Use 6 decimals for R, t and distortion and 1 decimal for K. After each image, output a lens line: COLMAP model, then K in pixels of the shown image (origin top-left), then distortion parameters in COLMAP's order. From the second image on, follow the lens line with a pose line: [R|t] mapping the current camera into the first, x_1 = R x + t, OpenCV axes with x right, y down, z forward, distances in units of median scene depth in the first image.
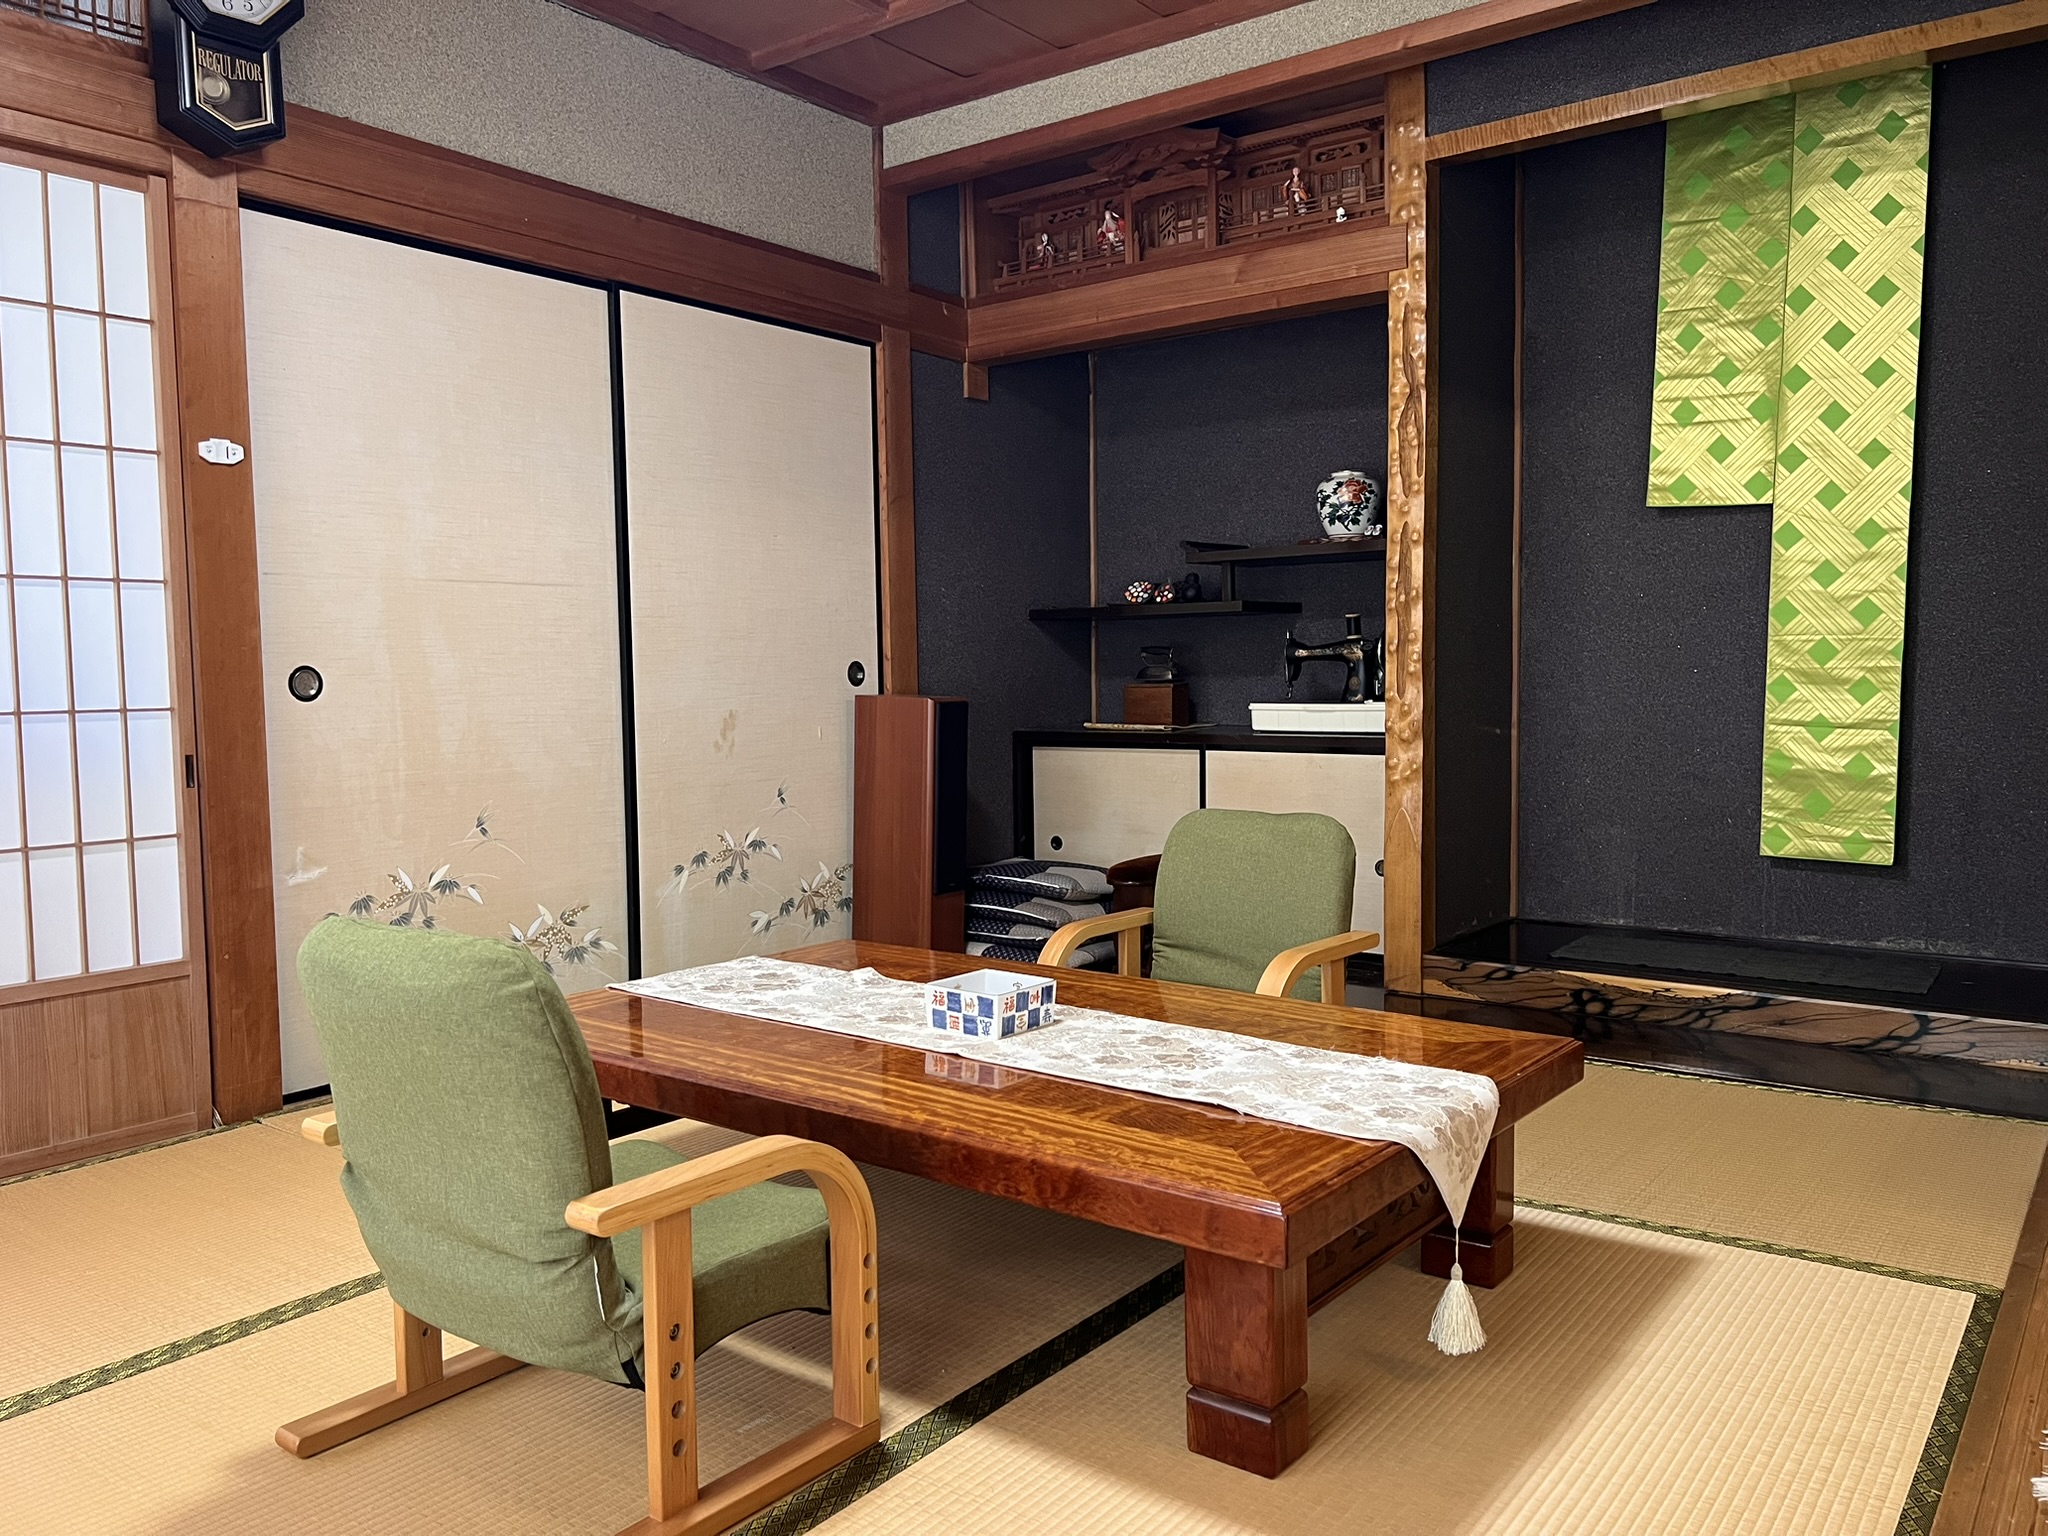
lens RADIAL K [[1550.5, 0, 1028.2], [0, 1550.5, 772.5], [0, 0, 1]] dist [0.053779, -0.057258]
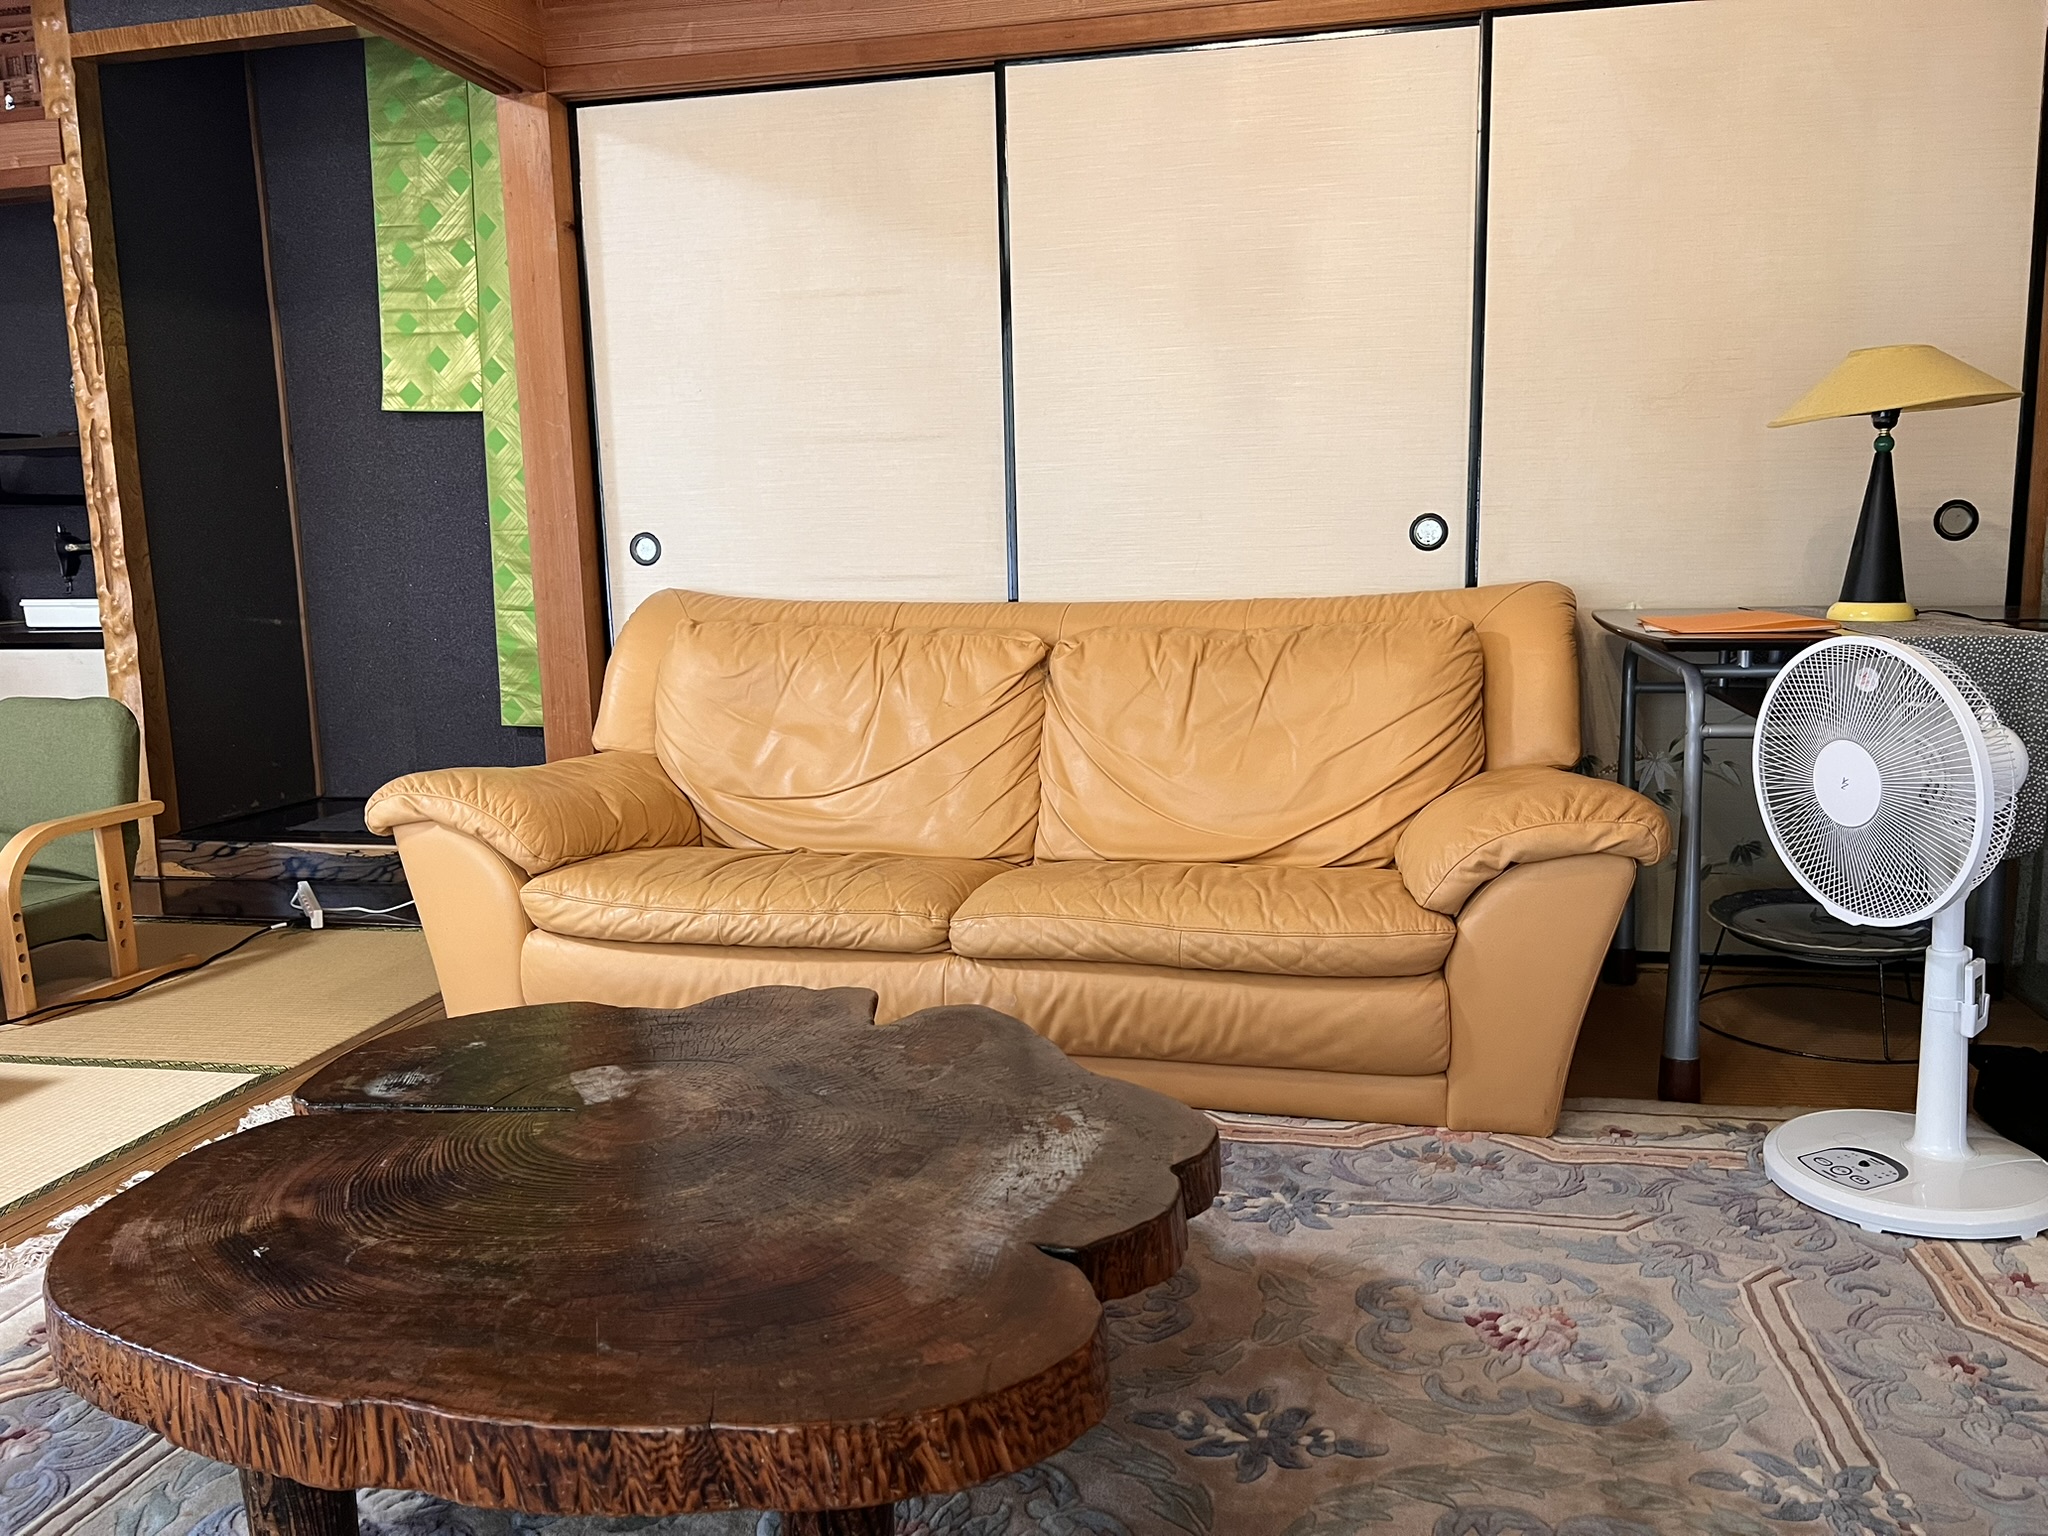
lens RADIAL K [[1550.5, 0, 1021.0], [0, 1550.5, 776.8], [0, 0, 1]] dist [0.053779, -0.057258]
pose [[0.911046, -0.072710, 0.405842, 0.359263], [0.041227, 0.995459, 0.085795, 0.008613], [-0.410237, -0.061432, 0.909907, -0.194269]]
